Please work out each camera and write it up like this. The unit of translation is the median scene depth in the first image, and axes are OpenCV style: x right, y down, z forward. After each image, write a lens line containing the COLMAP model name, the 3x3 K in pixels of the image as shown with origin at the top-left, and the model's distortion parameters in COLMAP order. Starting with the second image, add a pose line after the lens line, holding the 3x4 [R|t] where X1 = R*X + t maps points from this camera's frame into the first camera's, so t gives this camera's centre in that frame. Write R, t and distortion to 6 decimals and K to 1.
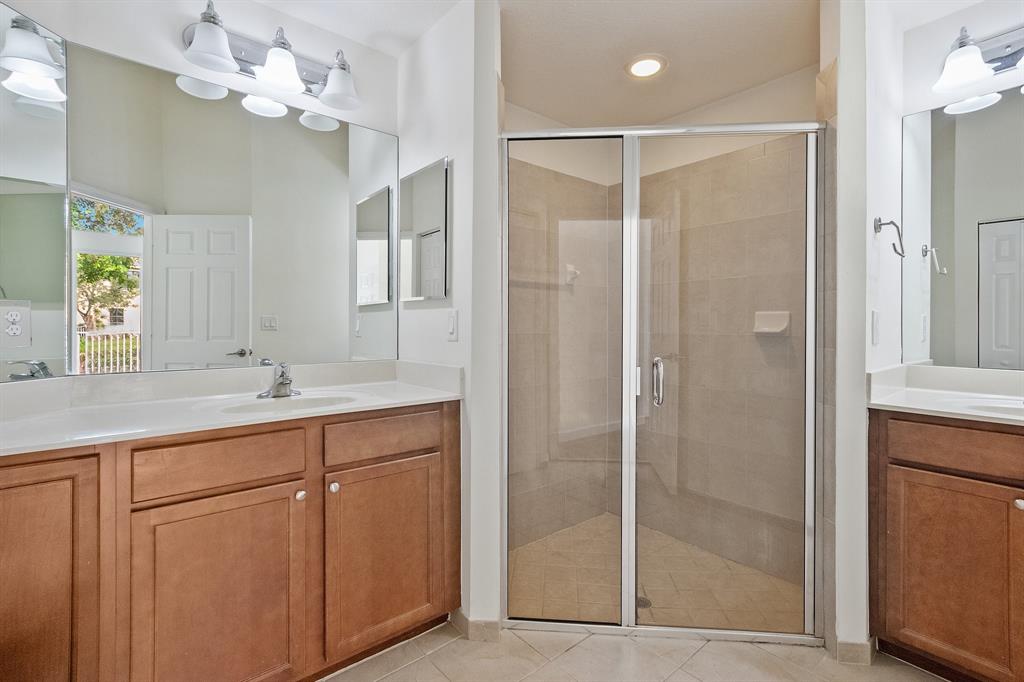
lens RADIAL K [[465.3, 0, 492.4], [0, 465.3, 328.1], [0, 0, 1]] dist [0.001017, 0.000295]
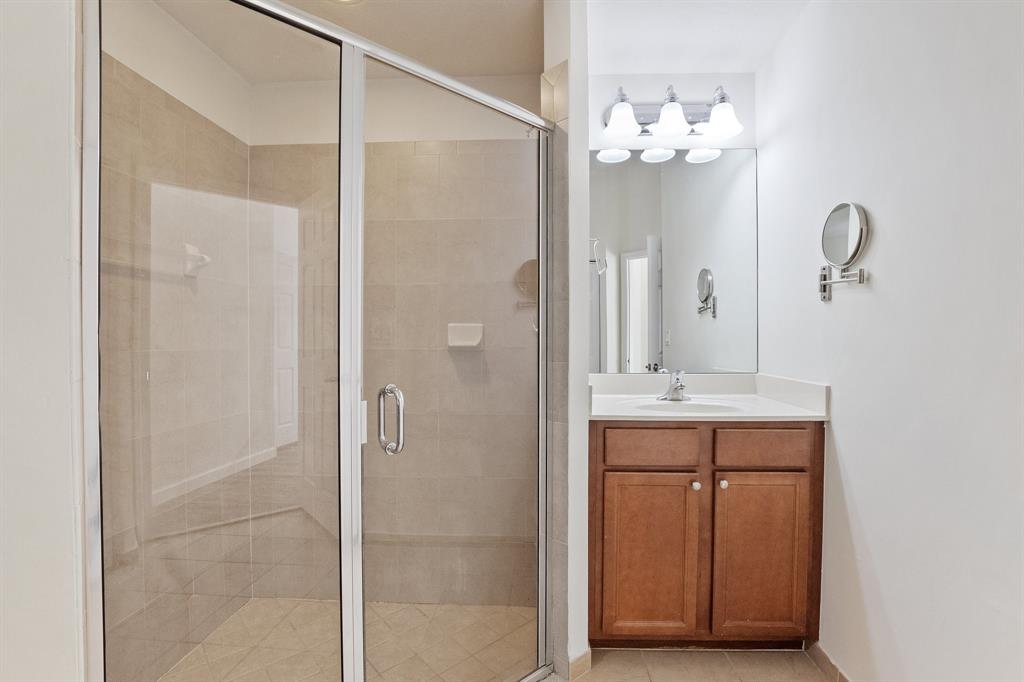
lens RADIAL K [[457.4, 0, 513.7], [0, 457.4, 343.8], [0, 0, 1]] dist [-0.026250, 0.000504]
pose [[0.642168, -0.008244, 0.766519, -0.051472], [0.006256, 0.999965, 0.005513, 0.000110], [-0.766538, 0.001255, 0.642198, 0.469952]]
